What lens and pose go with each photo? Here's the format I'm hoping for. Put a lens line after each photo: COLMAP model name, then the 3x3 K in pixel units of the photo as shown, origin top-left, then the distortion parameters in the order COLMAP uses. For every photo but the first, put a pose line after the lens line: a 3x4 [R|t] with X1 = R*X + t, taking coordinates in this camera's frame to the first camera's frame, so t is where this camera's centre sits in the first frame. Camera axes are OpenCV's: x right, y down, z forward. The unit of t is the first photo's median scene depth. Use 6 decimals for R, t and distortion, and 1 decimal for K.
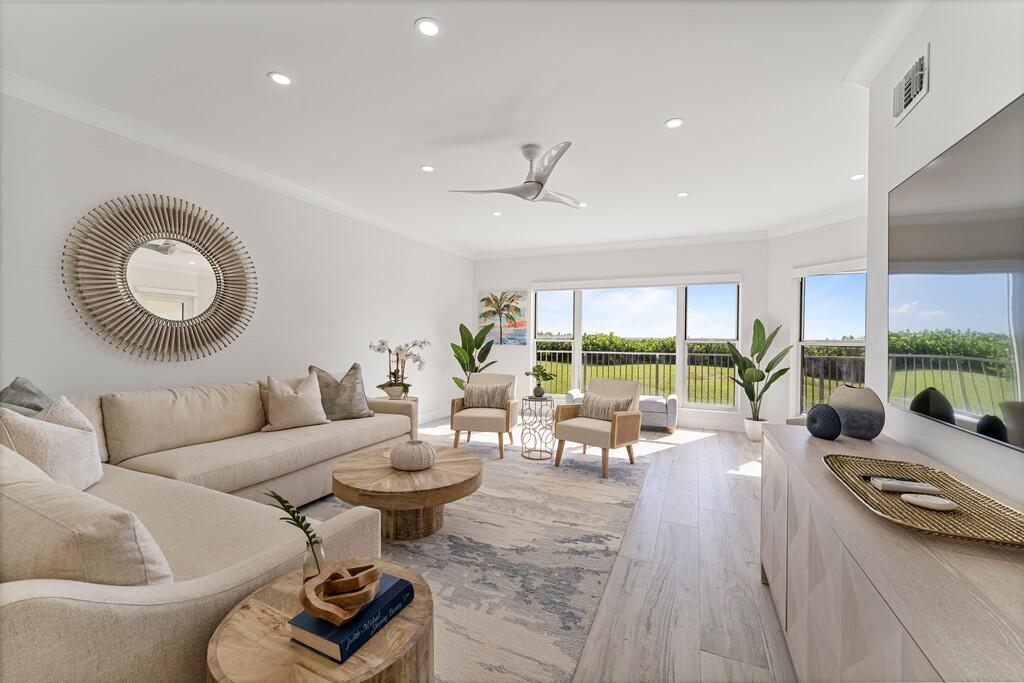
lens RADIAL K [[403.8, 0, 520.2], [0, 403.8, 339.2], [0, 0, 1]] dist [0.001134, -0.000414]
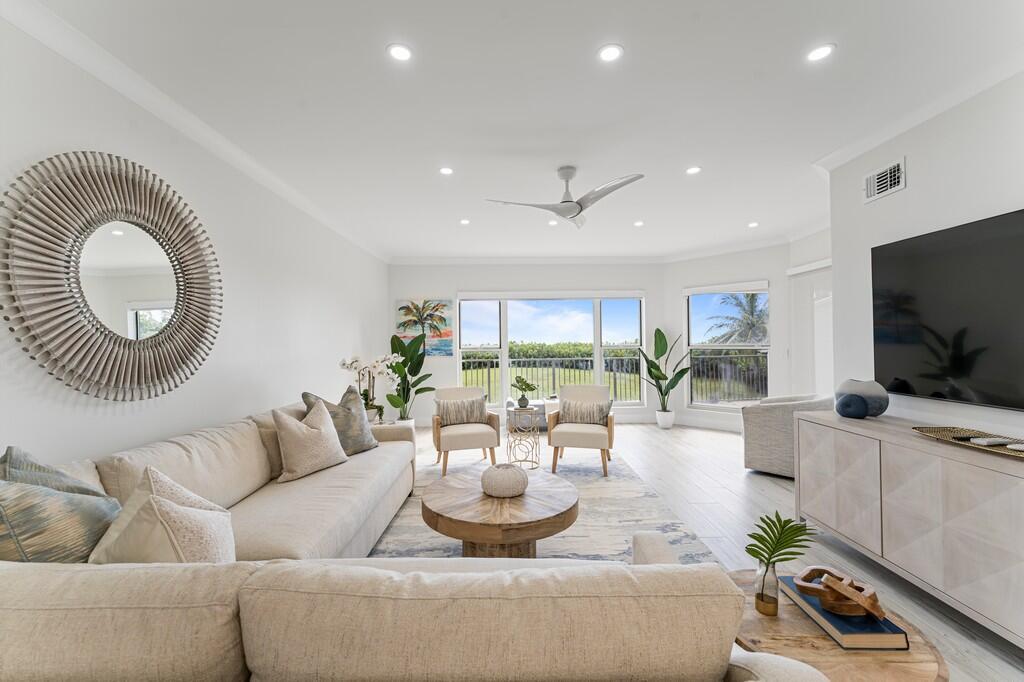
lens RADIAL K [[403.8, 0, 518.9], [0, 403.8, 338.9], [0, 0, 1]] dist [0.001134, -0.000414]
pose [[0.913433, -0.016242, 0.406666, -0.379679], [0.022787, 0.999677, -0.011257, -0.018350], [-0.406351, 0.019549, 0.913508, 0.076117]]
